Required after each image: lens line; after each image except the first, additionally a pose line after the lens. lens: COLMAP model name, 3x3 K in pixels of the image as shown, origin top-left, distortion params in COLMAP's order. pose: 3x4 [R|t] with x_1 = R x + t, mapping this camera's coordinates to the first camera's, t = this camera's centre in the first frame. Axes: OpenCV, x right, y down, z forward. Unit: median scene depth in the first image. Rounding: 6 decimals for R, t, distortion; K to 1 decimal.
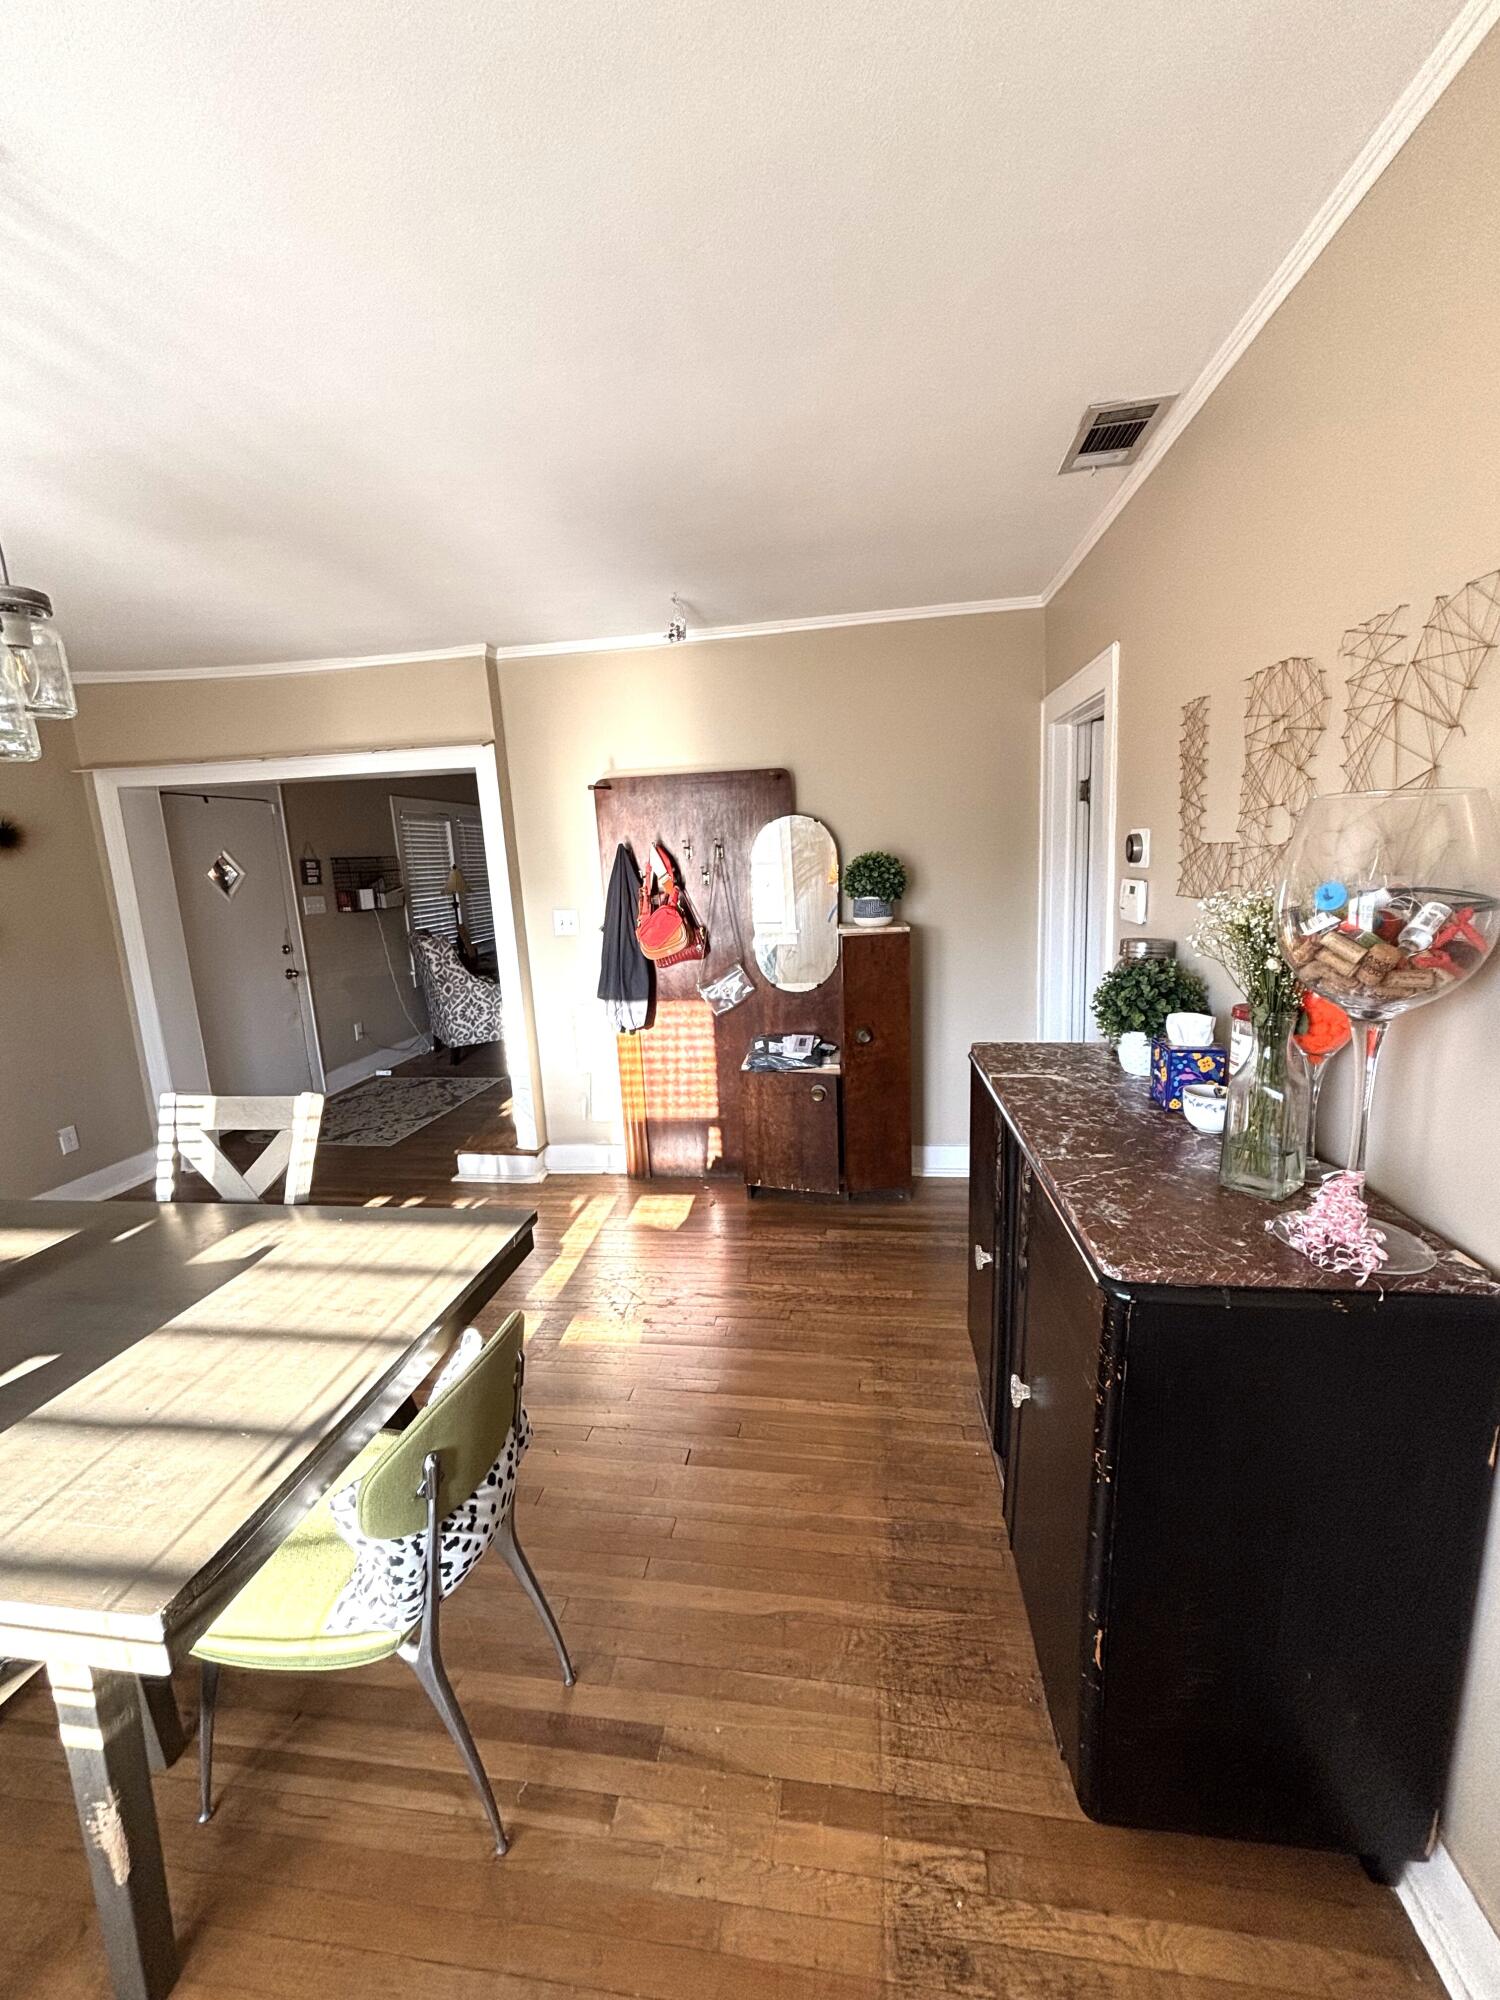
lens RADIAL K [[804.4, 0, 747.1], [0, 804.4, 995.3], [0, 0, 1]] dist [0.000481, -0.000327]
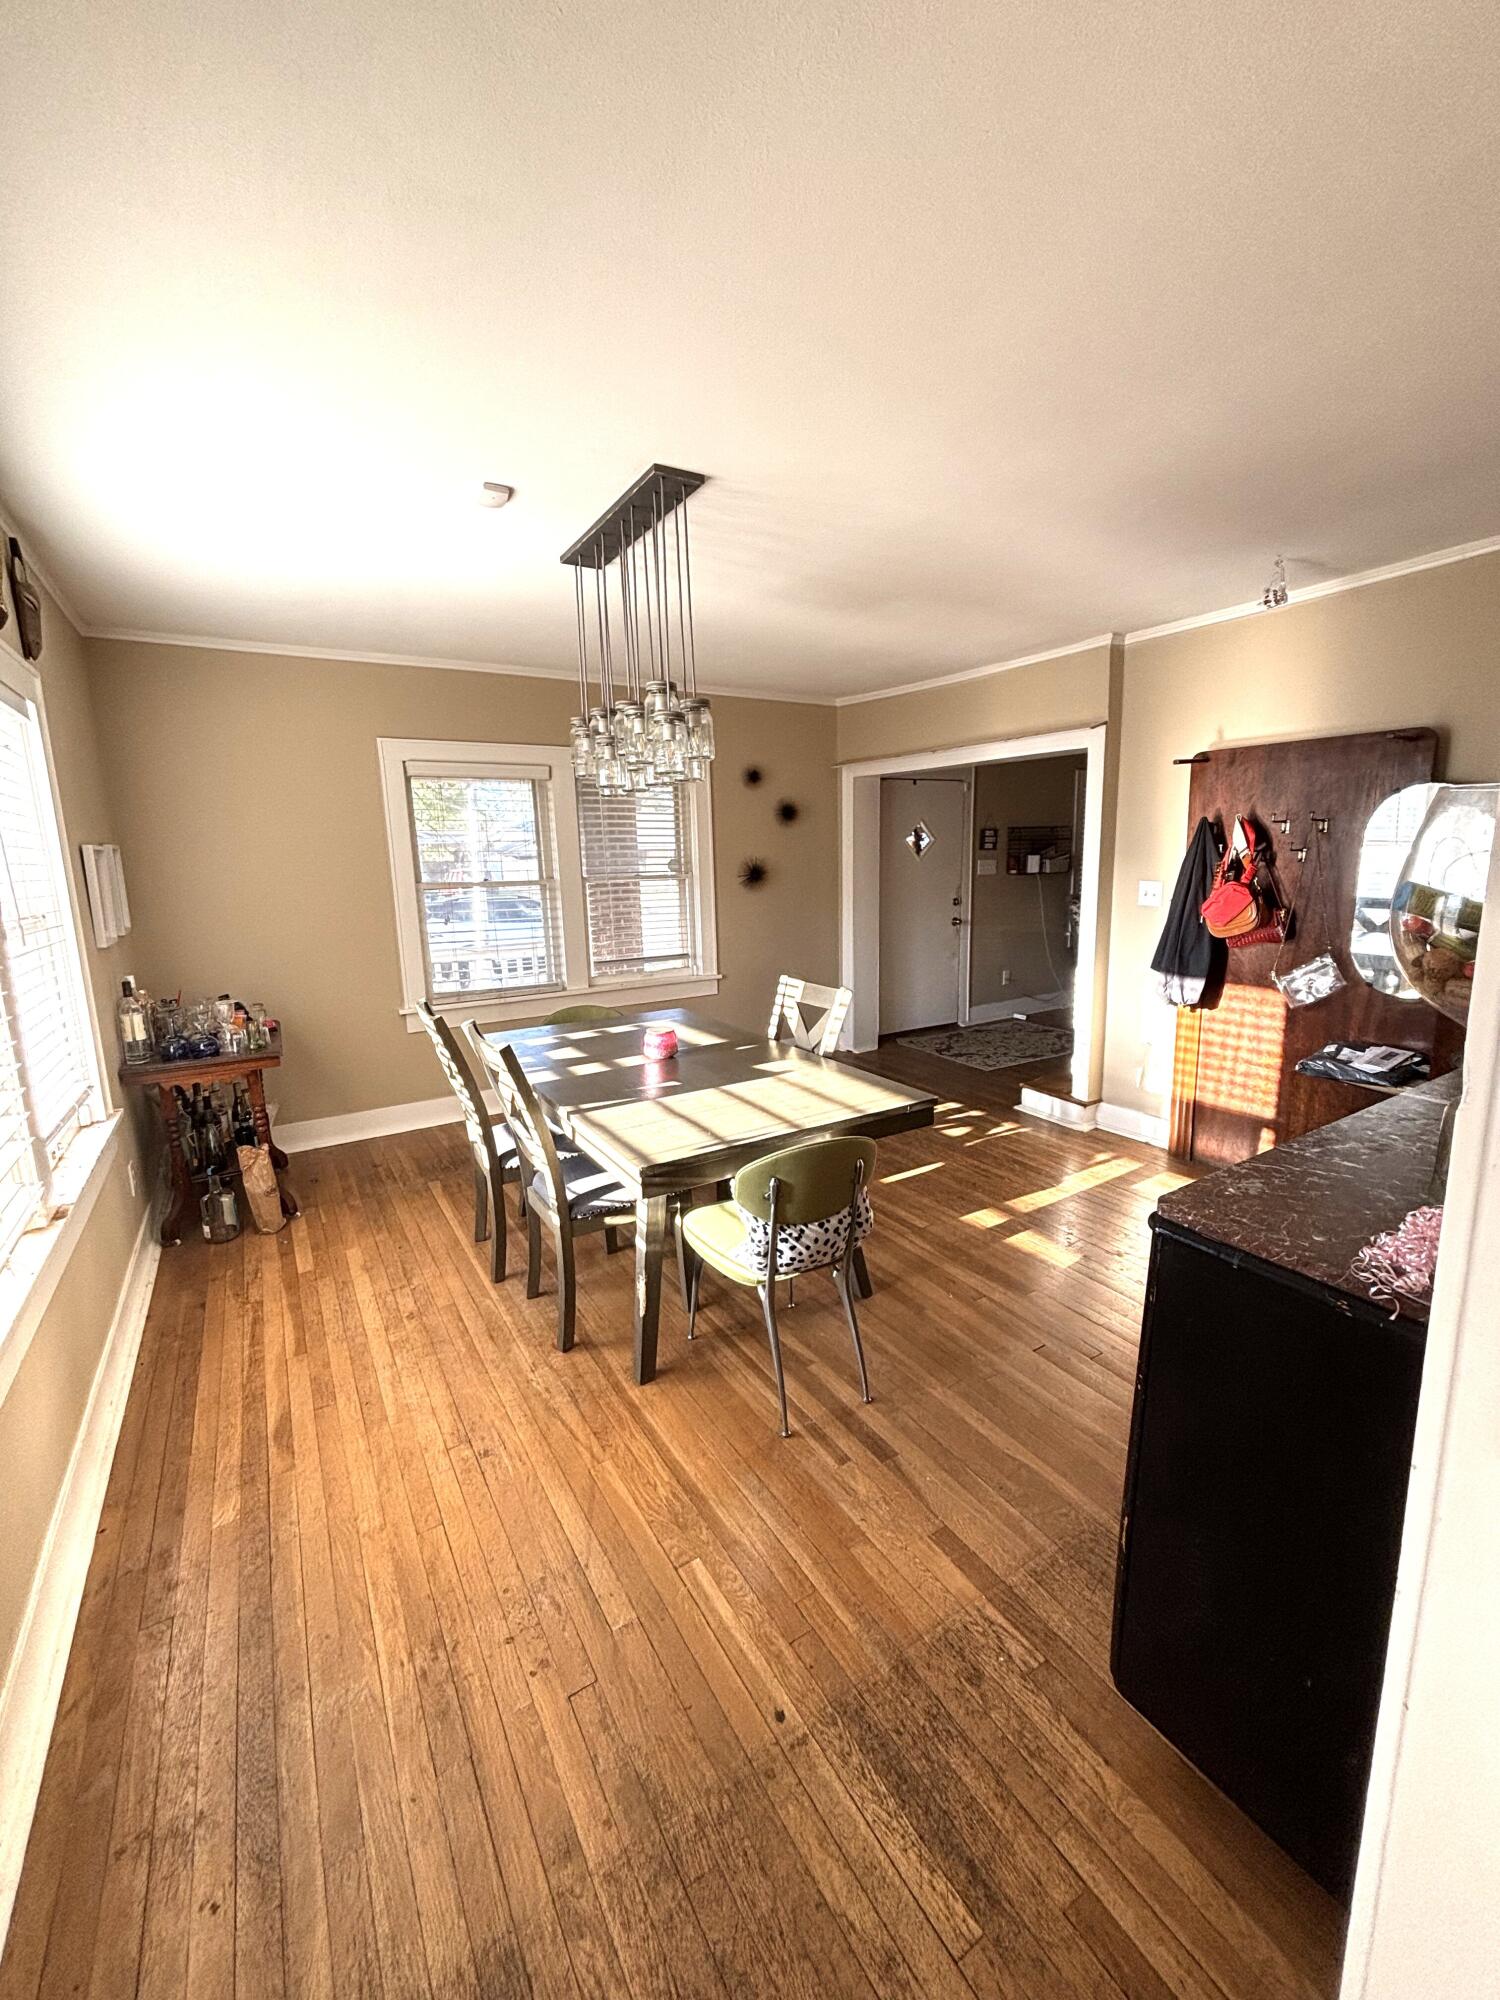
lens RADIAL K [[804.4, 0, 747.1], [0, 804.4, 995.3], [0, 0, 1]] dist [0.000481, -0.000327]
pose [[0.634656, 0.170842, -0.753674, 0.255307], [-0.140983, 0.984487, 0.104443, 0.001647], [0.759826, 0.039970, 0.648897, -0.060265]]
